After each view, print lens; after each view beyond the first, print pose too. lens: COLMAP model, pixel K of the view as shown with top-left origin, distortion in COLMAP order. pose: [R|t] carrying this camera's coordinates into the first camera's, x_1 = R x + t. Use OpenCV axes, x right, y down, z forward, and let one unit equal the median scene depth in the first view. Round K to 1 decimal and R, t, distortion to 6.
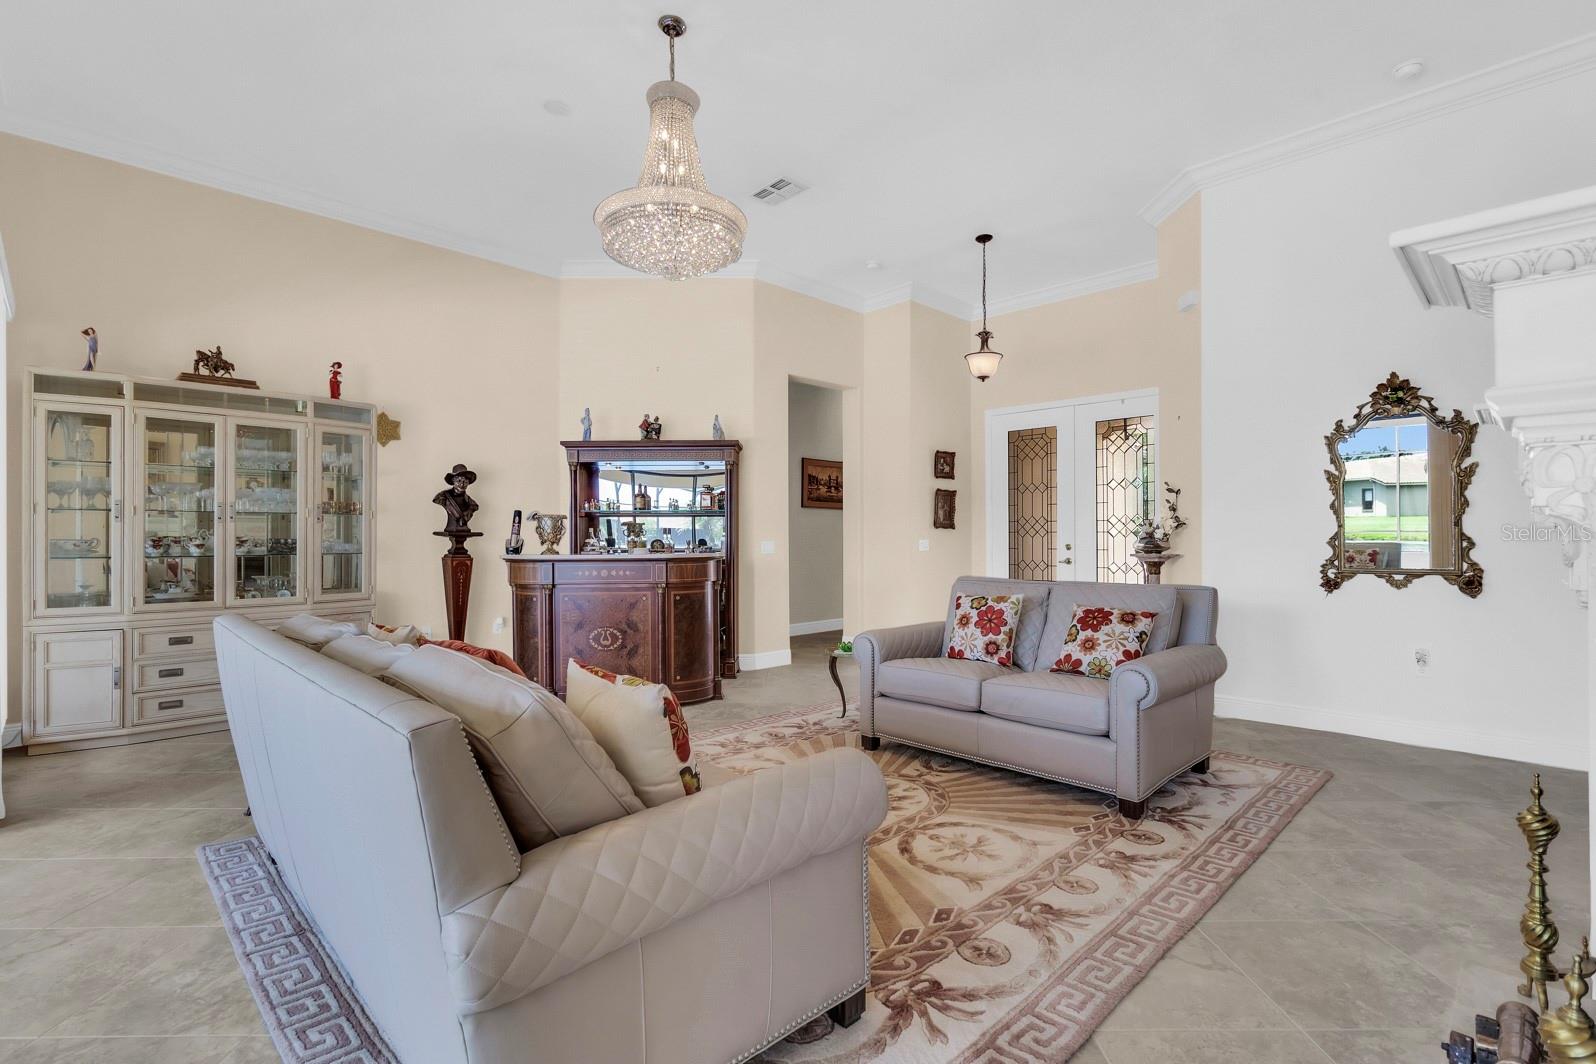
lens RADIAL K [[741.7, 0, 790.1], [0, 741.7, 527.1], [0, 0, 1]] dist [-0.001611, -0.000303]
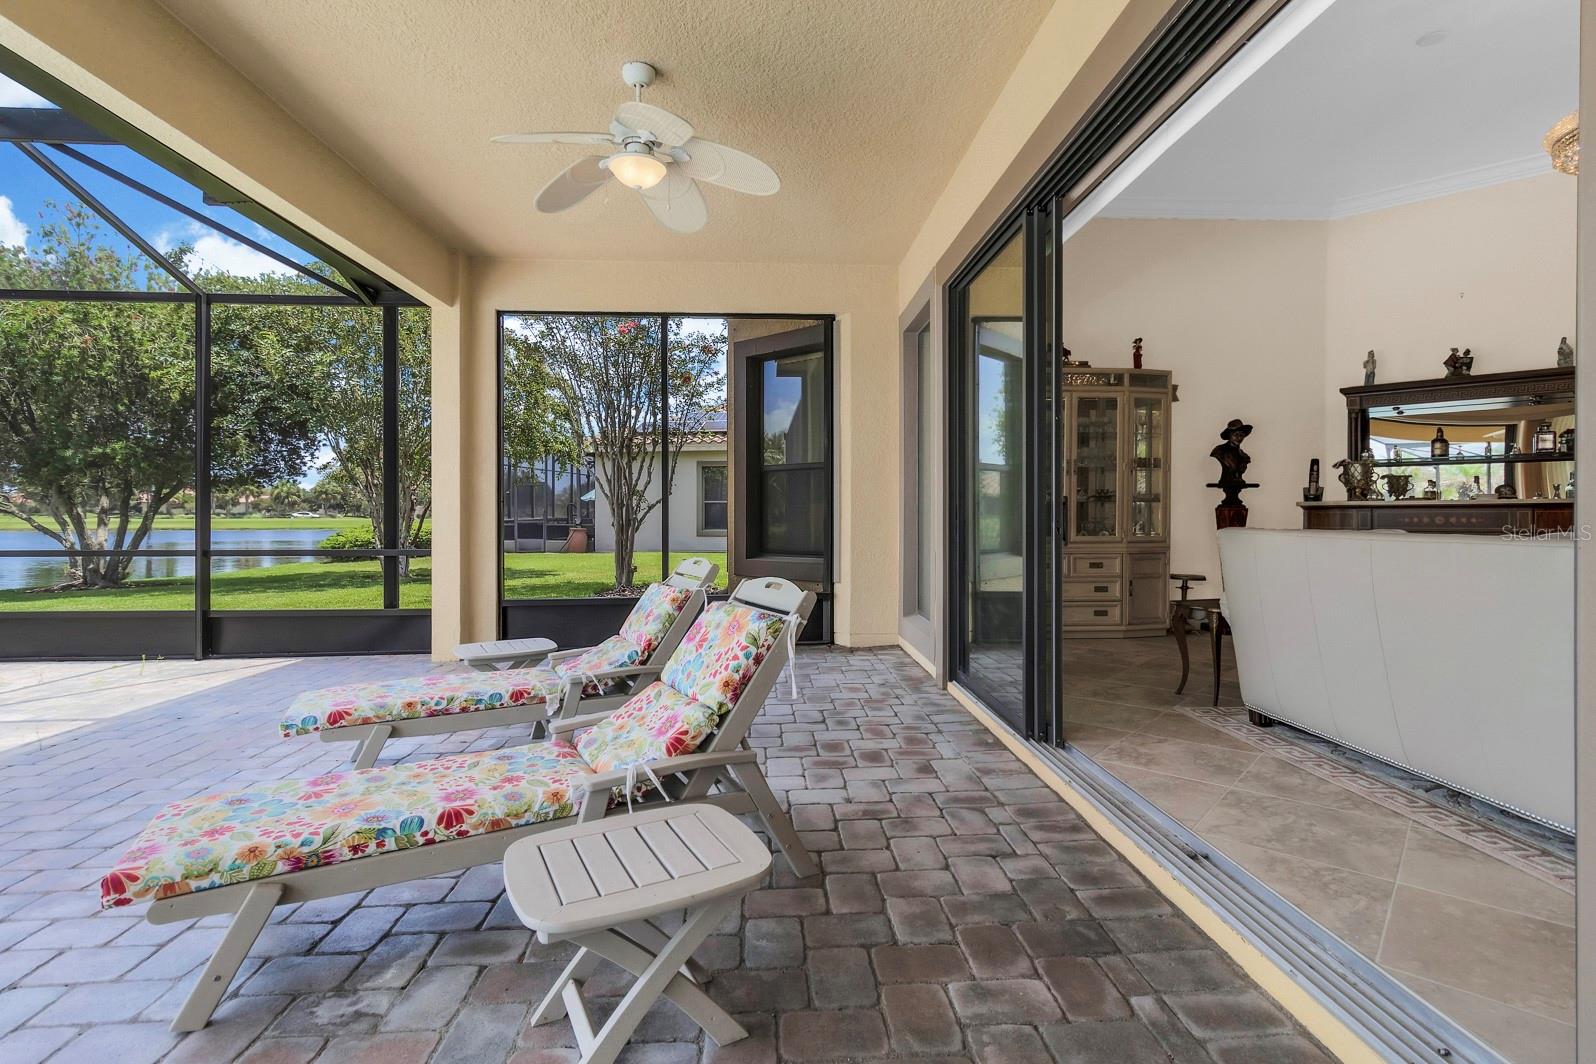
lens RADIAL K [[741.7, 0, 790.1], [0, 741.7, 527.1], [0, 0, 1]] dist [-0.001611, -0.000303]
pose [[0.739175, 0.013340, -0.673382, -0.188706], [0.009169, 0.999512, 0.029866, 0.029635], [0.673451, -0.028251, 0.738692, -0.202061]]
